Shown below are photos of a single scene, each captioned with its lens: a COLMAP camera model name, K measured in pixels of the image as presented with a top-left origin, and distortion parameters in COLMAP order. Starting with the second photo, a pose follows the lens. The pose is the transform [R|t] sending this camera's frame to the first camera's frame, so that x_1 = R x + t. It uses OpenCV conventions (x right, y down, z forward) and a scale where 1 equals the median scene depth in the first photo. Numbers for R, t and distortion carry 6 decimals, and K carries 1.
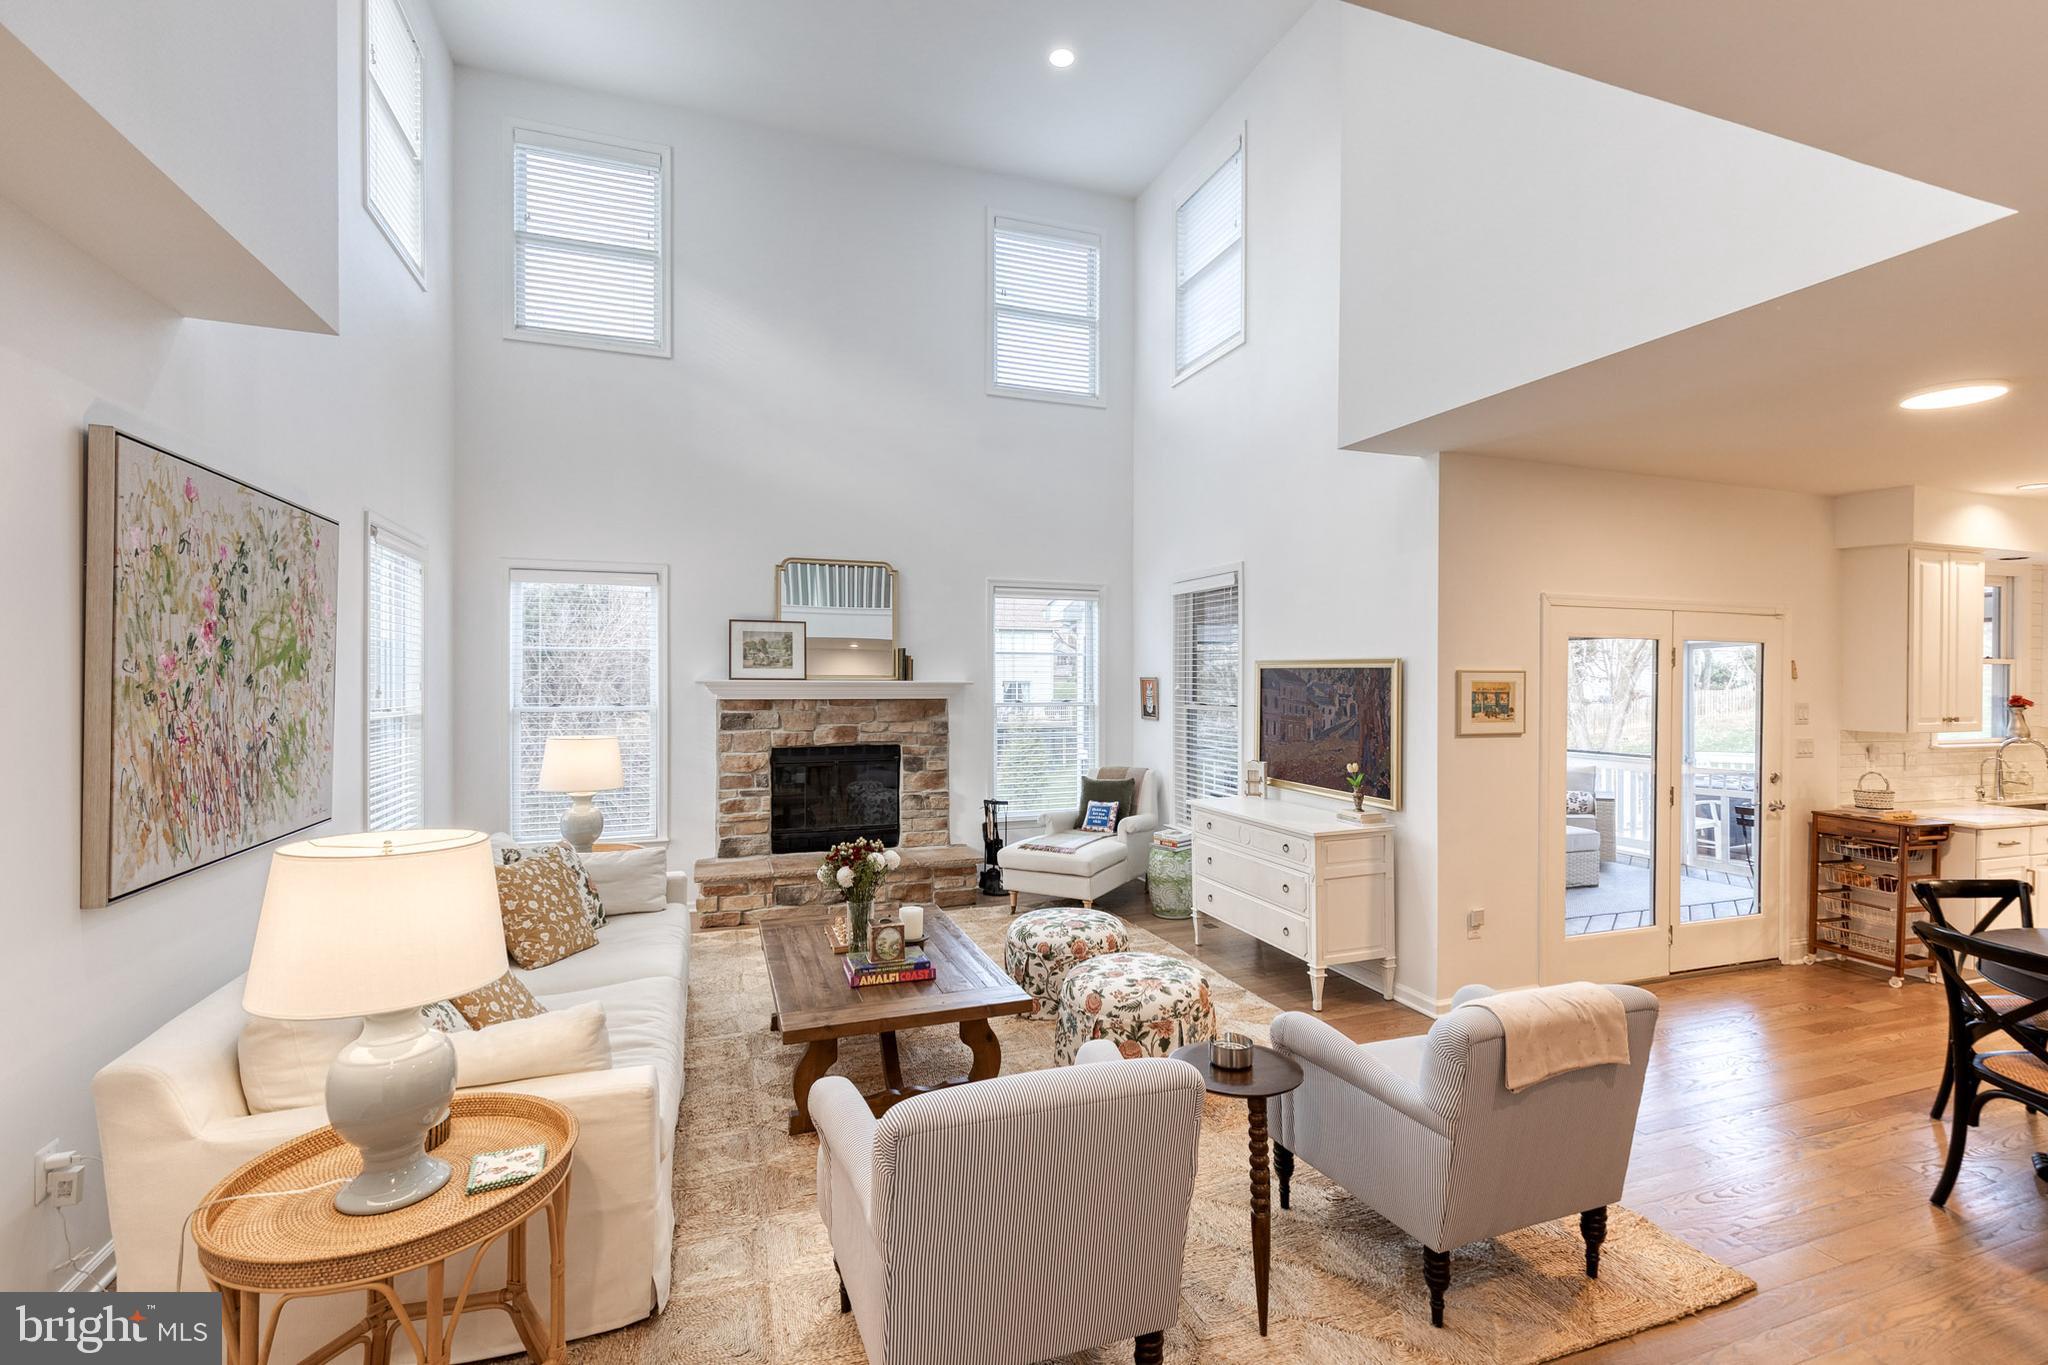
lens RADIAL K [[927.8, 0, 1048.7], [0, 927.8, 683.8], [0, 0, 1]] dist [0.011957, -0.002063]
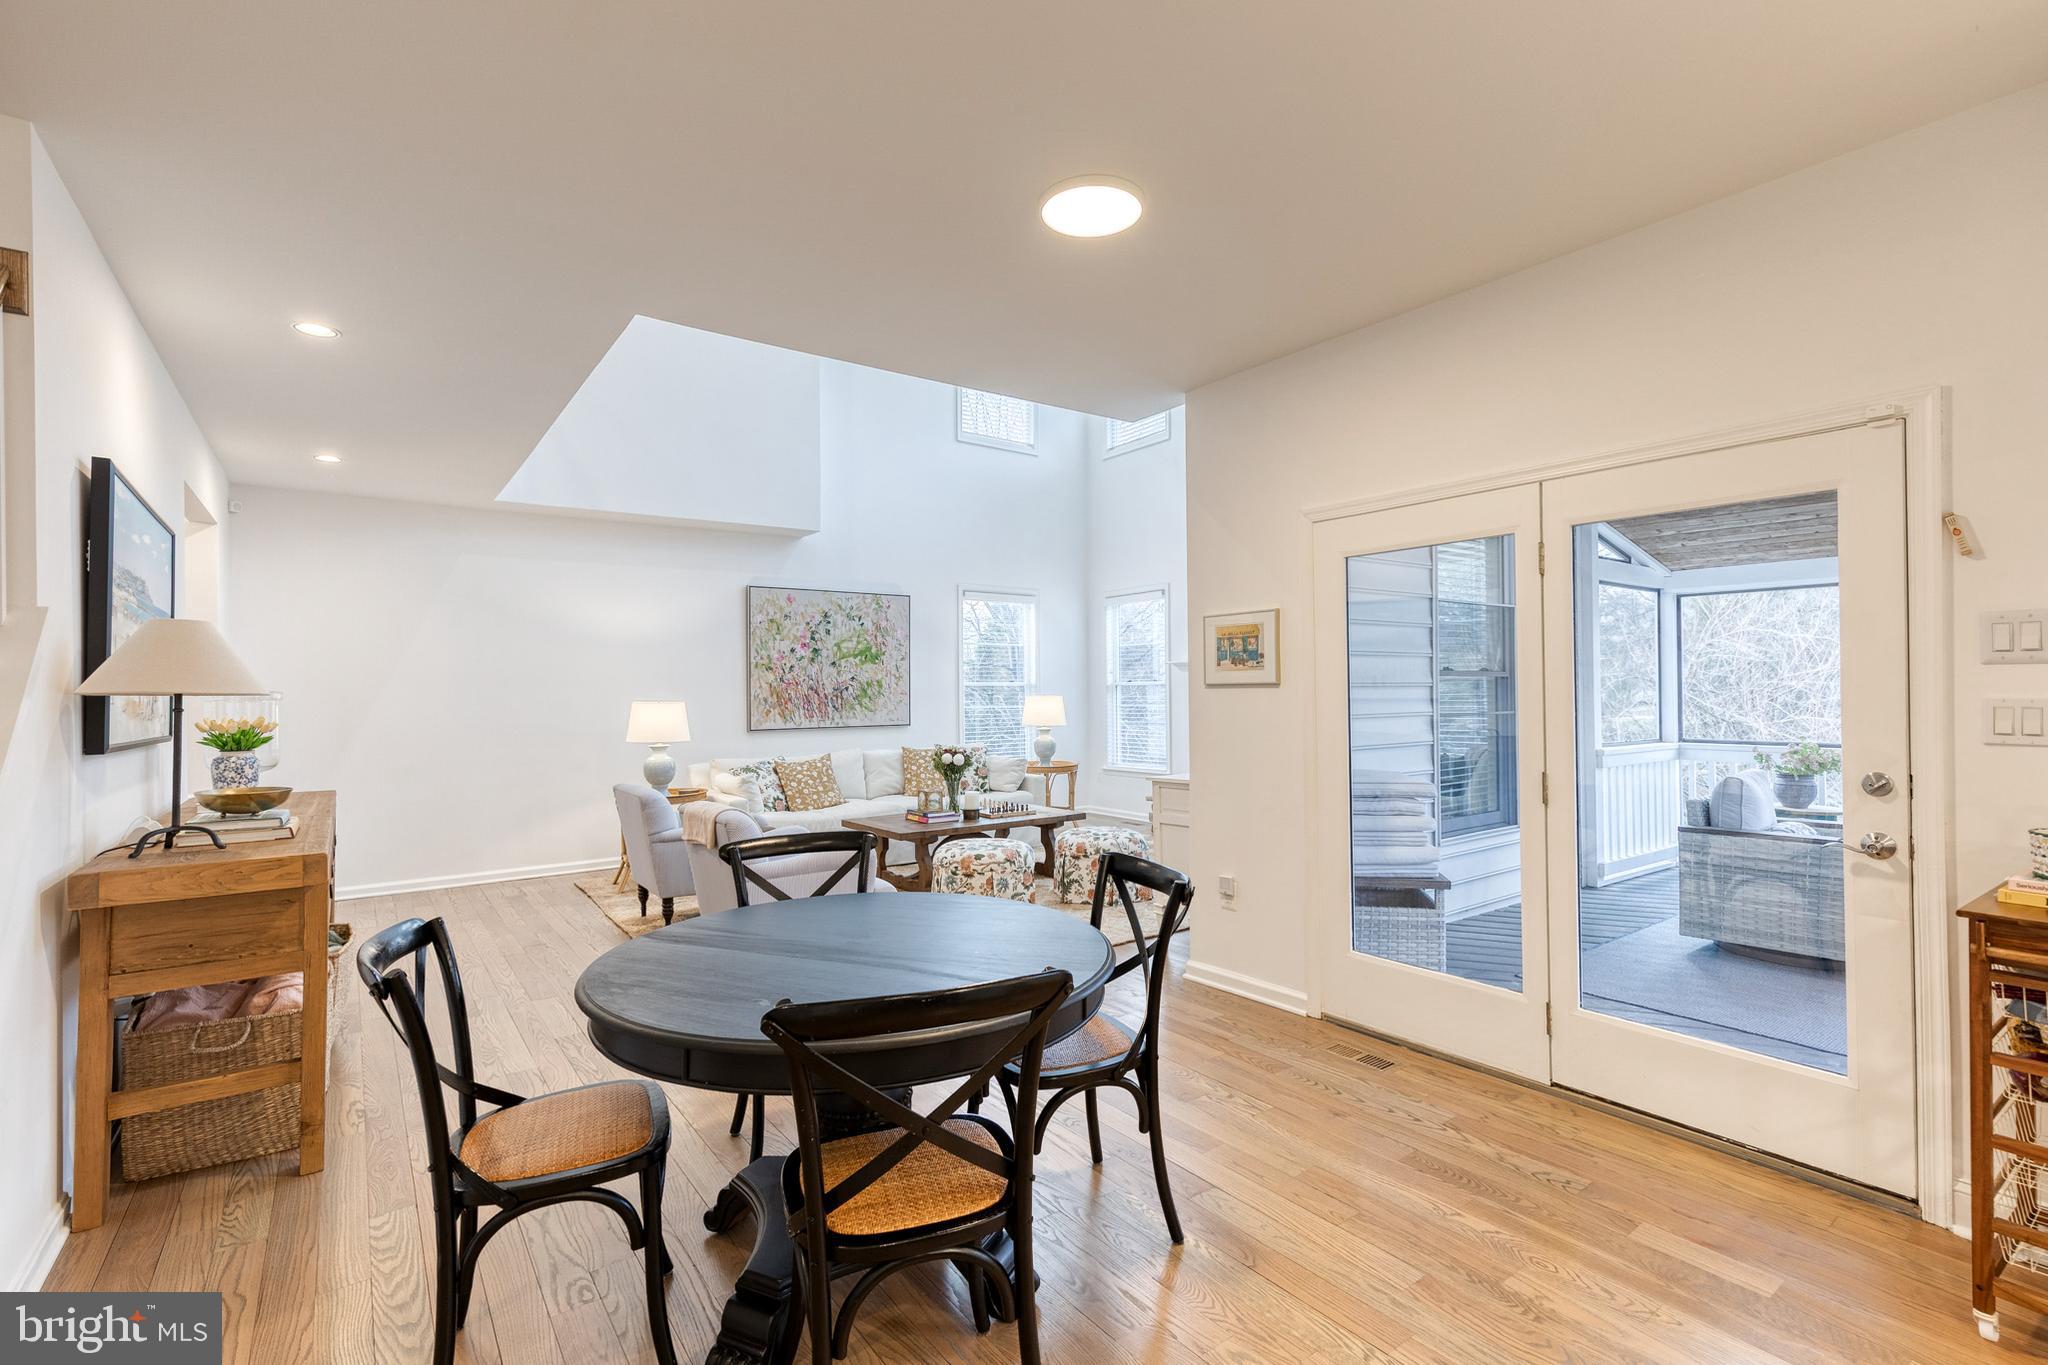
lens RADIAL K [[927.8, 0, 1059.2], [0, 927.8, 686.6], [0, 0, 1]] dist [0.011957, -0.002063]
pose [[0.291932, -0.012458, -0.956358, 1.084506], [0.007700, 0.999913, -0.010675, 0.055291], [0.956408, -0.004247, 0.292002, 0.490489]]
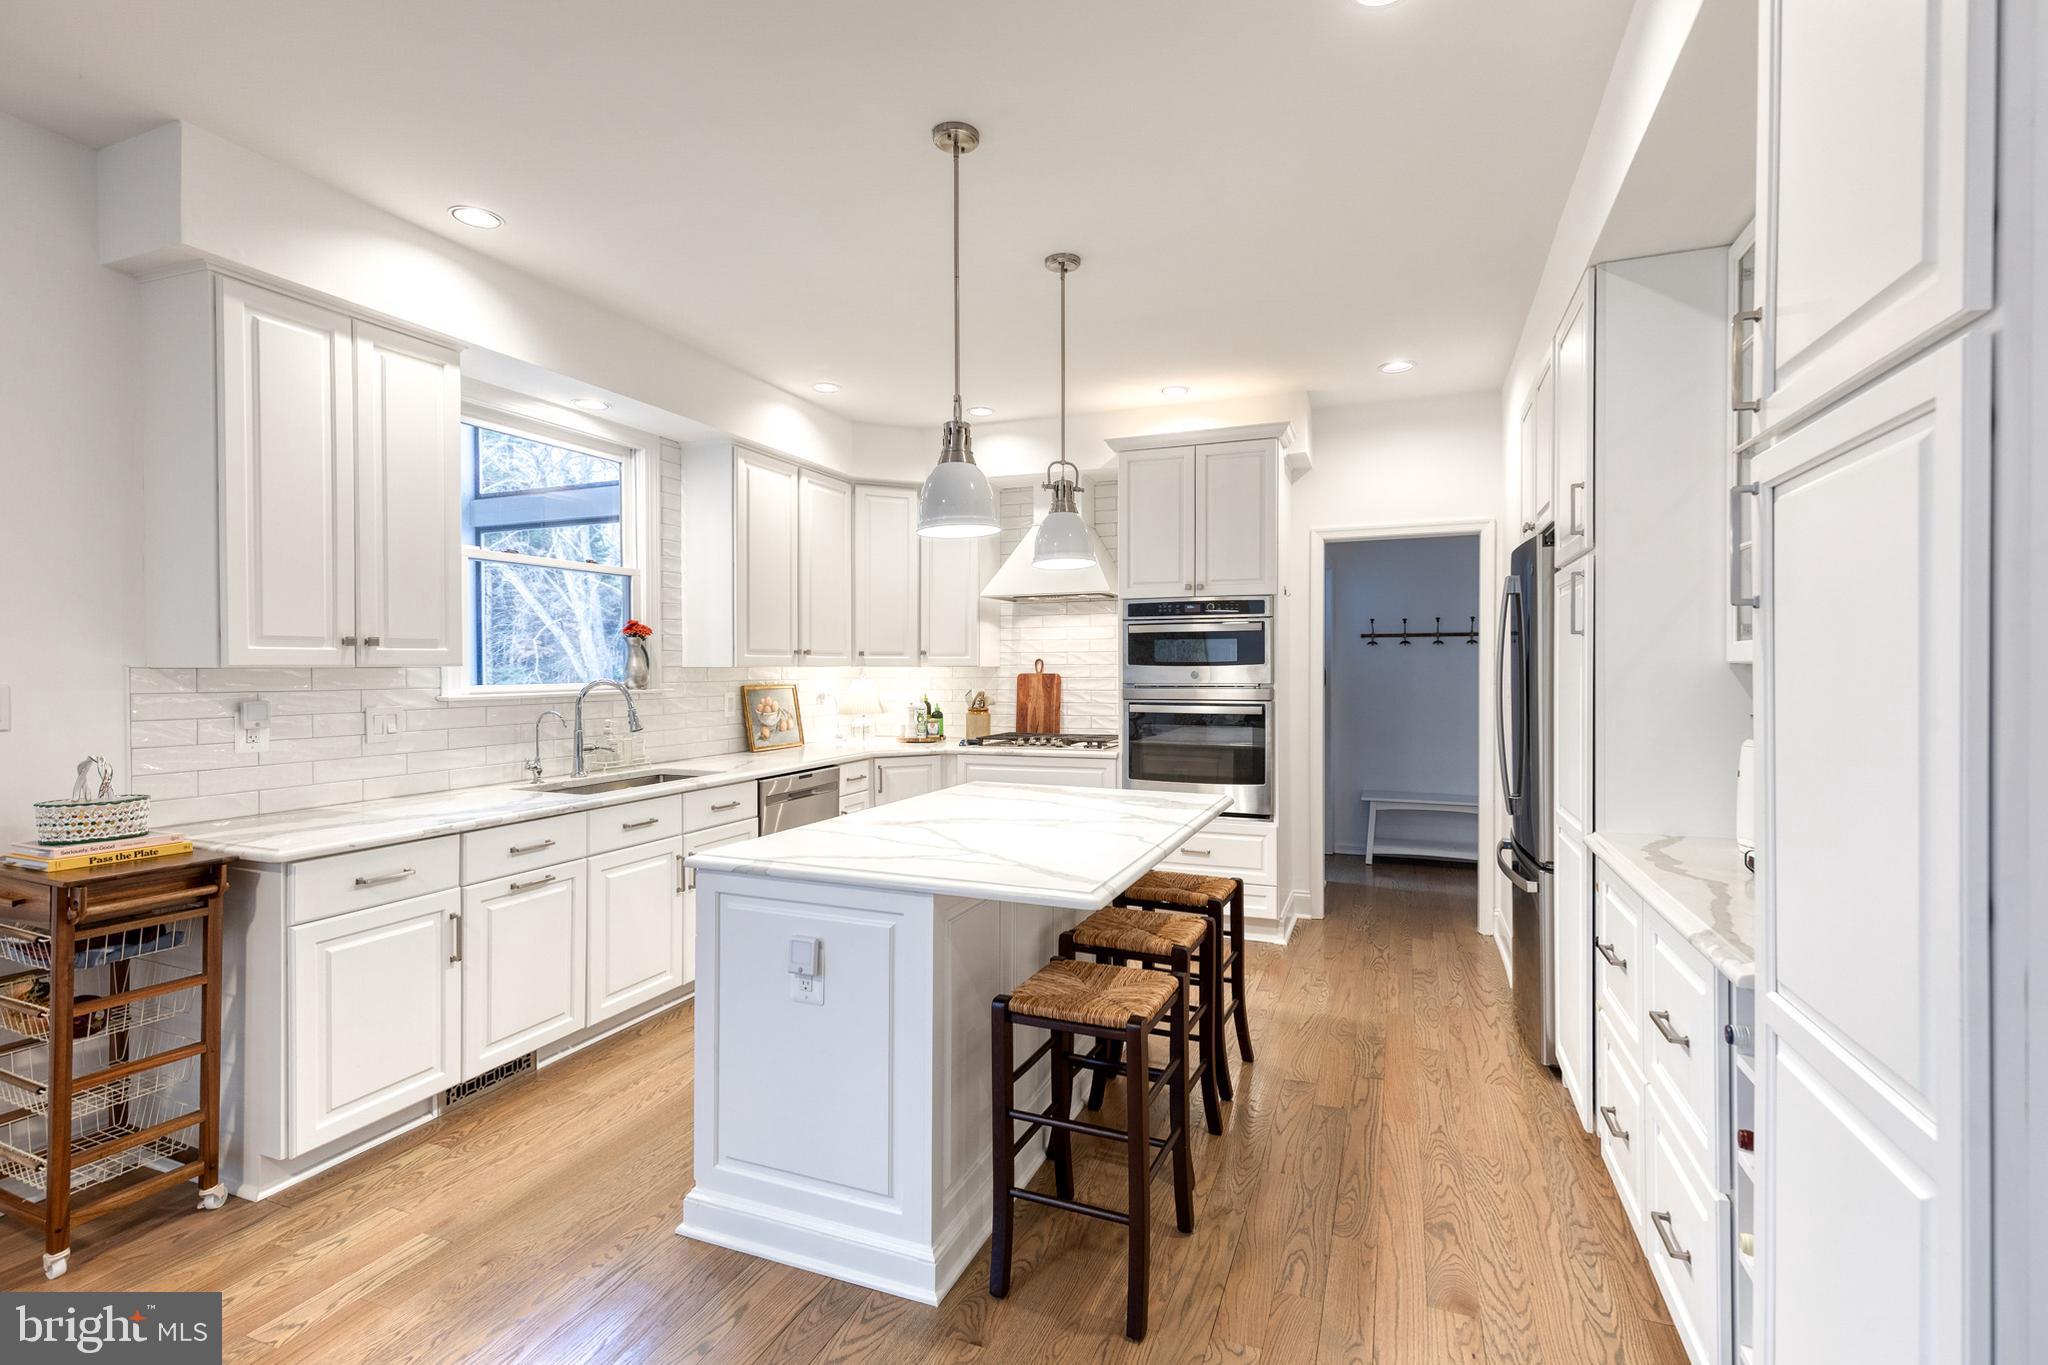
lens RADIAL K [[927.8, 0, 1035.3], [0, 927.8, 670.3], [0, 0, 1]] dist [0.011957, -0.002063]
pose [[0.669216, -0.012922, 0.742955, 0.828356], [0.012457, 0.999903, 0.006170, 0.055469], [-0.742963, 0.005126, 0.669312, 0.371496]]
